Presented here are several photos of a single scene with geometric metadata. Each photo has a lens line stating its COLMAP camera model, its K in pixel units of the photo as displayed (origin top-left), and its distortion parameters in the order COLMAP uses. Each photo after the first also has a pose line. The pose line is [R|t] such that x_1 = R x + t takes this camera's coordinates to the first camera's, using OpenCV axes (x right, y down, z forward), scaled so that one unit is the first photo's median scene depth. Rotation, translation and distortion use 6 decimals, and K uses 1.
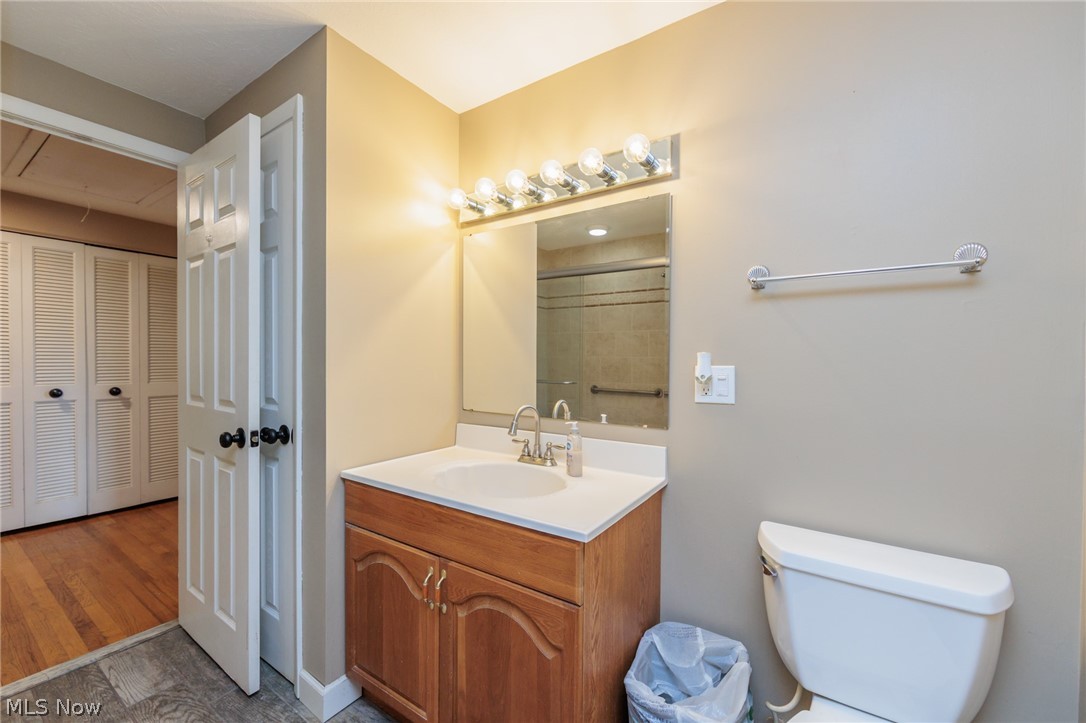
lens RADIAL K [[435.1, 0, 548.1], [0, 435.1, 365.3], [0, 0, 1]] dist [-0.002027, -0.000071]
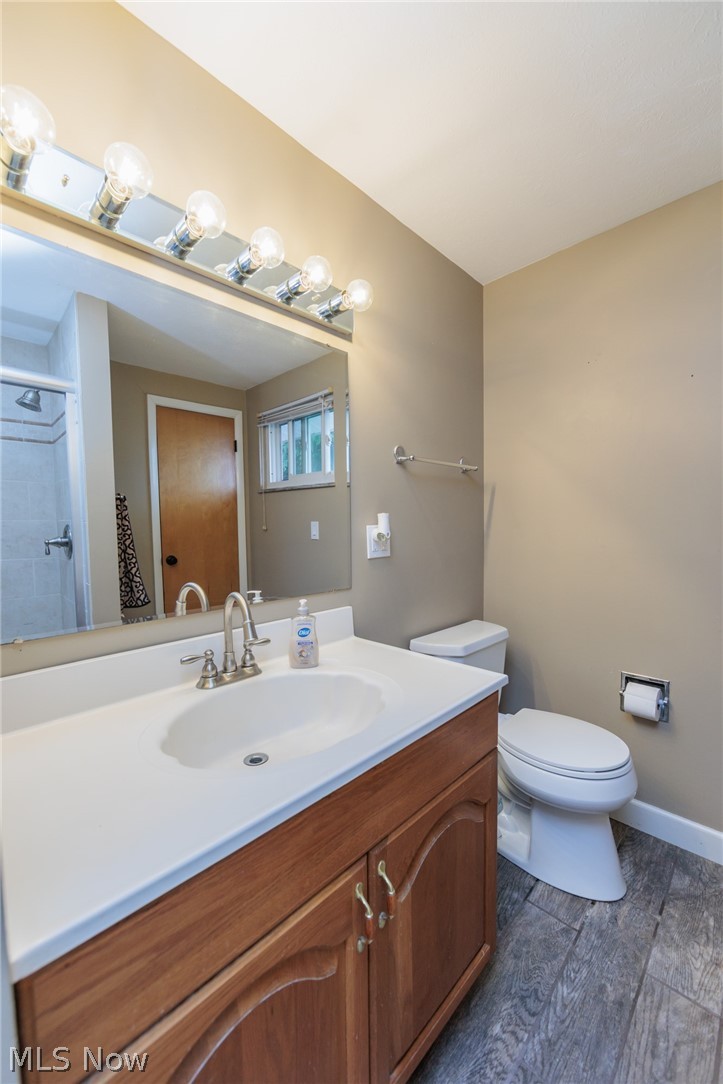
lens RADIAL K [[434.3, 0, 361.5], [0, 434.3, 542.0], [0, 0, 1]] dist [-0.002027, -0.000071]
pose [[0.175687, -0.051983, 0.983073, -0.812220], [0.017739, 0.998610, 0.049634, -0.011963], [-0.984286, 0.008719, 0.176365, 0.903680]]
